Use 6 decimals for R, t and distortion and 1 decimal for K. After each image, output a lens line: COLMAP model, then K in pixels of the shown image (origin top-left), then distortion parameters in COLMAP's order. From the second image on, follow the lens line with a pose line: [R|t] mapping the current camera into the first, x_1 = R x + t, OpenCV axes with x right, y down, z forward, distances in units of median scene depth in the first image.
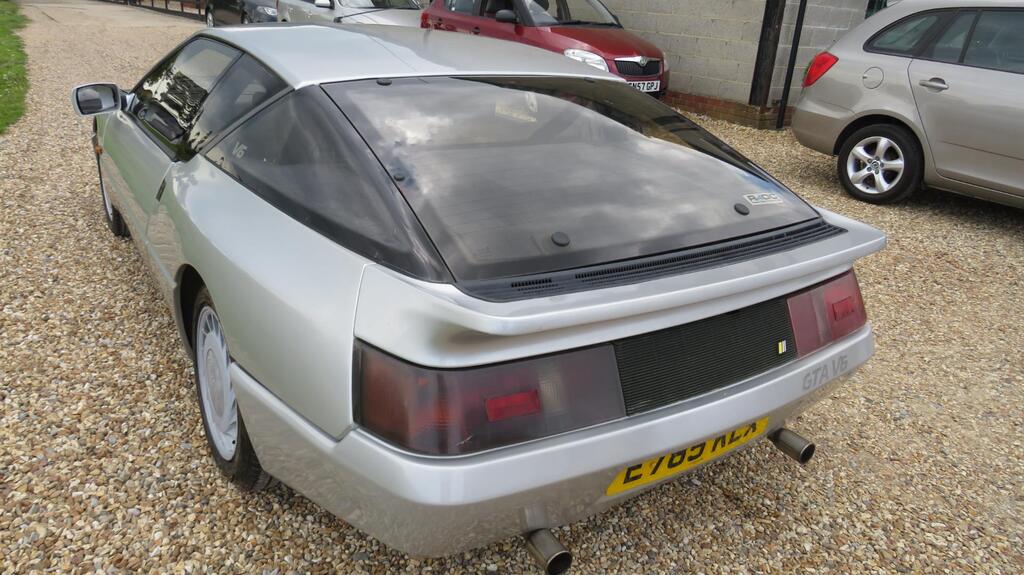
lens RADIAL K [[723.7, 0, 503.1], [0, 723.7, 283.2], [0, 0, 1]] dist [-0.041777, 0.024253]
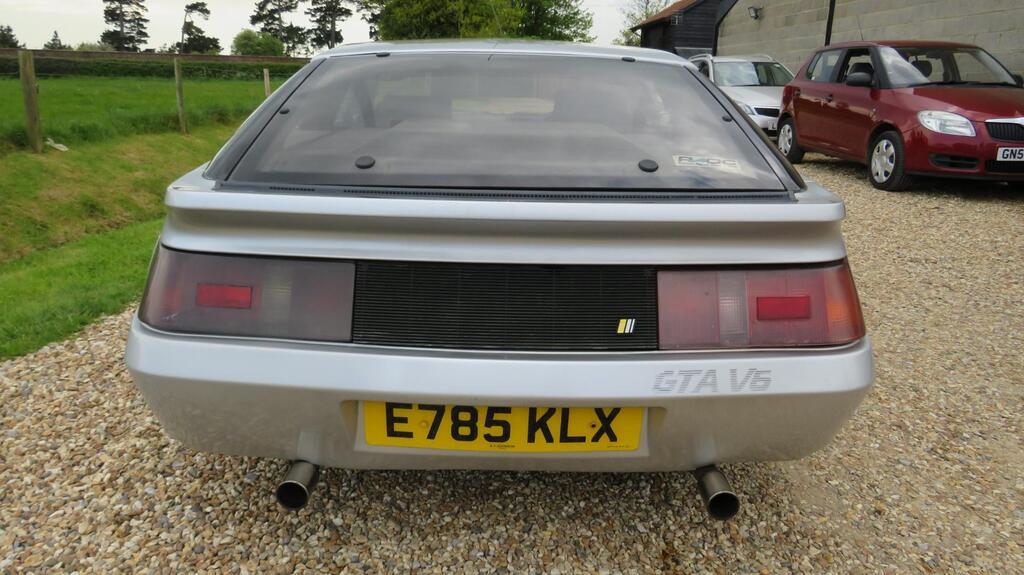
lens RADIAL K [[723.7, 0, 498.6], [0, 723.7, 295.8], [0, 0, 1]] dist [-0.041777, 0.024253]
pose [[0.827167, 0.110534, -0.550978, 0.163601], [-0.174055, 0.982643, -0.064171, 0.030559], [0.534322, 0.148981, 0.832049, 0.065769]]
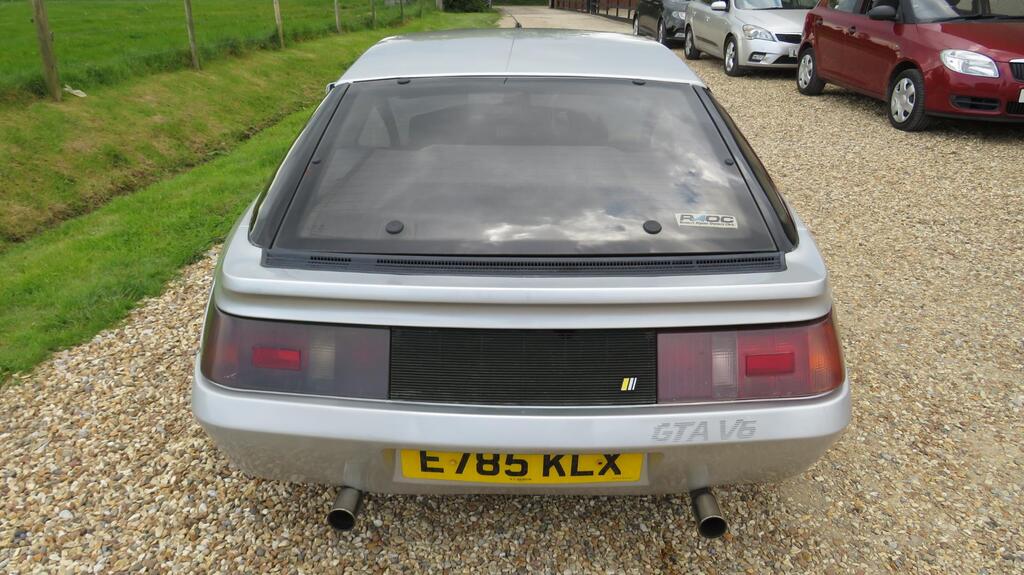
lens RADIAL K [[723.7, 0, 498.9], [0, 723.7, 293.1], [0, 0, 1]] dist [-0.041777, 0.024253]
pose [[0.815940, 0.166679, -0.553588, 0.170608], [-0.162647, 0.985045, 0.056858, -0.010635], [0.554786, 0.043647, 0.830847, 0.041567]]
